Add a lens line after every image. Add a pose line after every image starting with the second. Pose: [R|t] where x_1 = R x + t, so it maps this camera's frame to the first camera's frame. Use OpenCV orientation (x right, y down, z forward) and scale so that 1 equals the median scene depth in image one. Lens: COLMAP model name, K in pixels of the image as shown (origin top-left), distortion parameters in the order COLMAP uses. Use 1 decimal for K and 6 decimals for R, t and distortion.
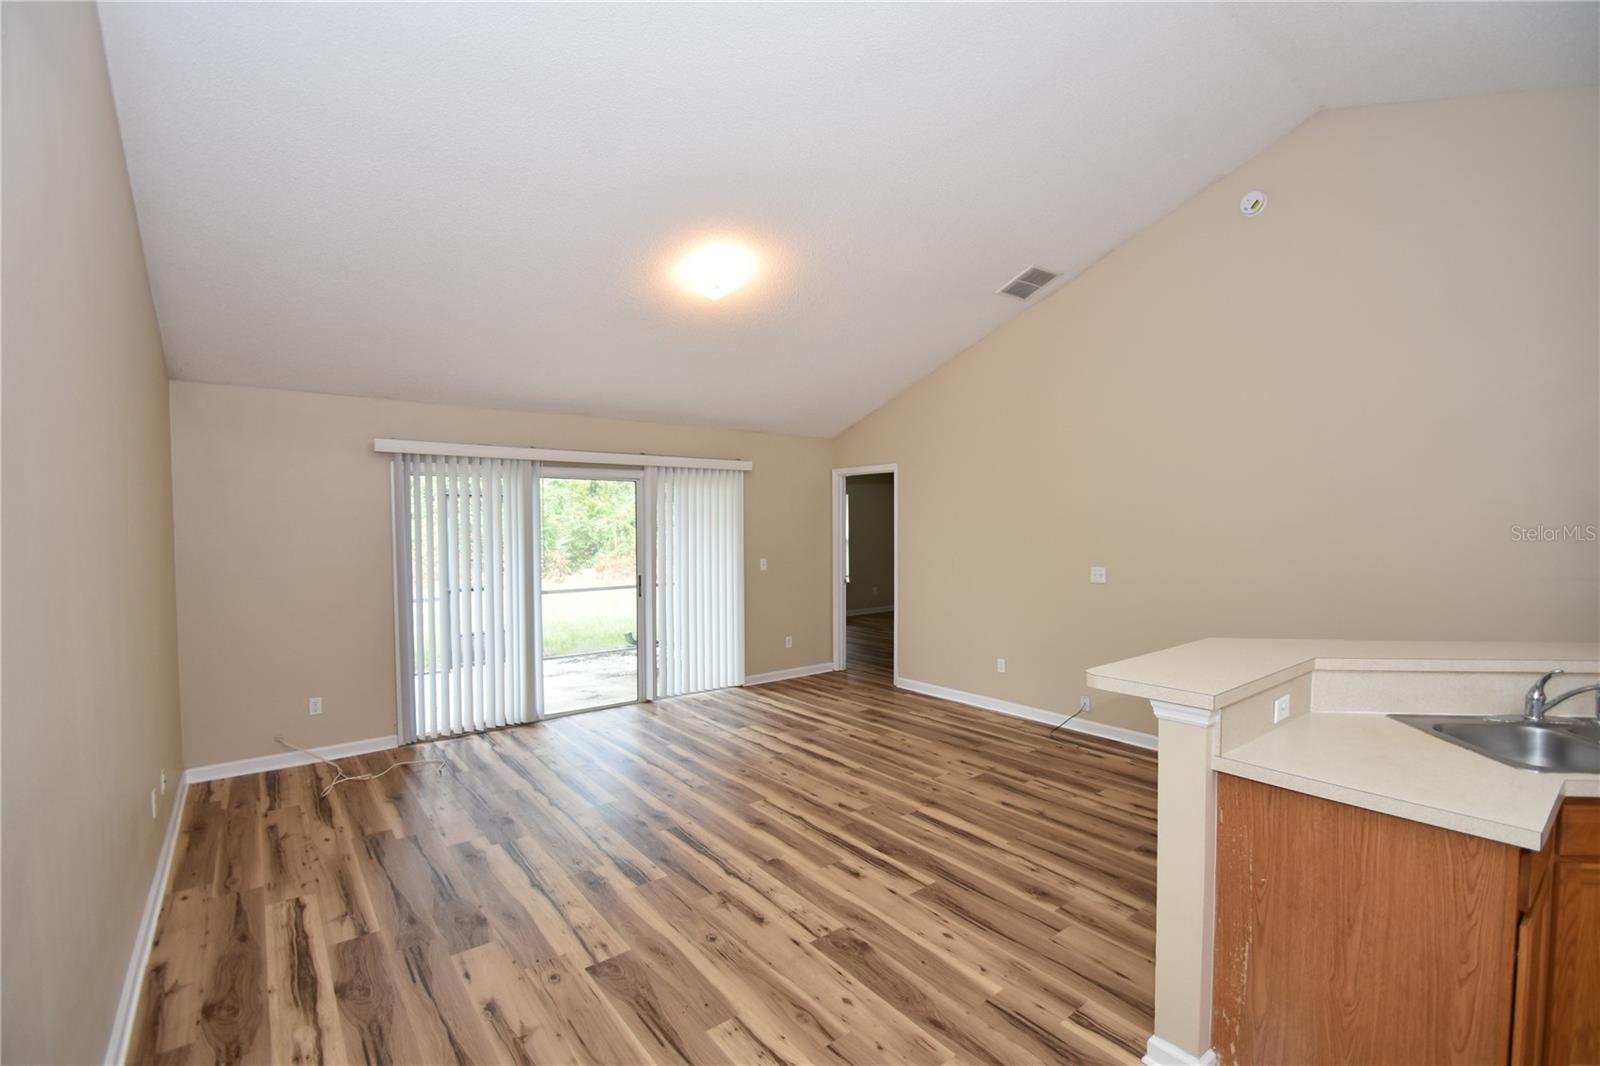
lens RADIAL K [[701.1, 0, 799.3], [0, 701.1, 546.5], [0, 0, 1]] dist [0.018865, -0.019559]
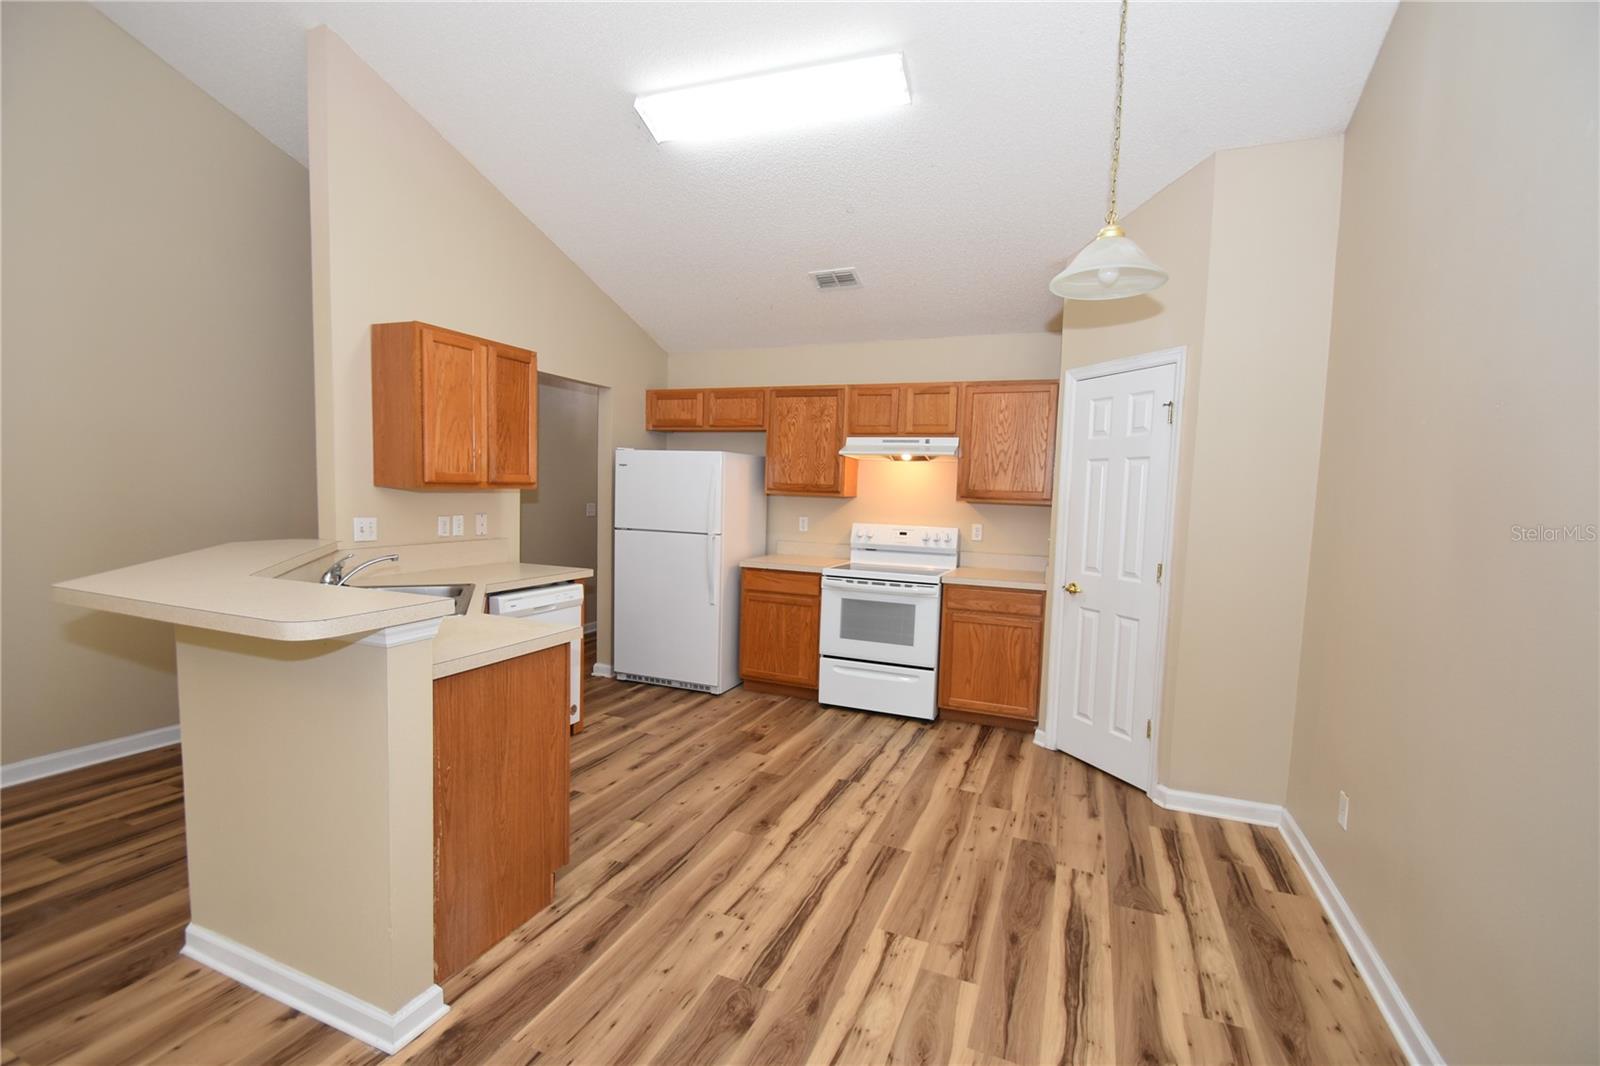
lens RADIAL K [[701.1, 0, 799.3], [0, 701.1, 546.5], [0, 0, 1]] dist [0.018865, -0.019559]
pose [[-0.495880, -0.082961, 0.864419, -0.216831], [0.002527, 0.995284, 0.096971, 0.020864], [-0.868387, 0.050271, -0.493332, 0.476573]]
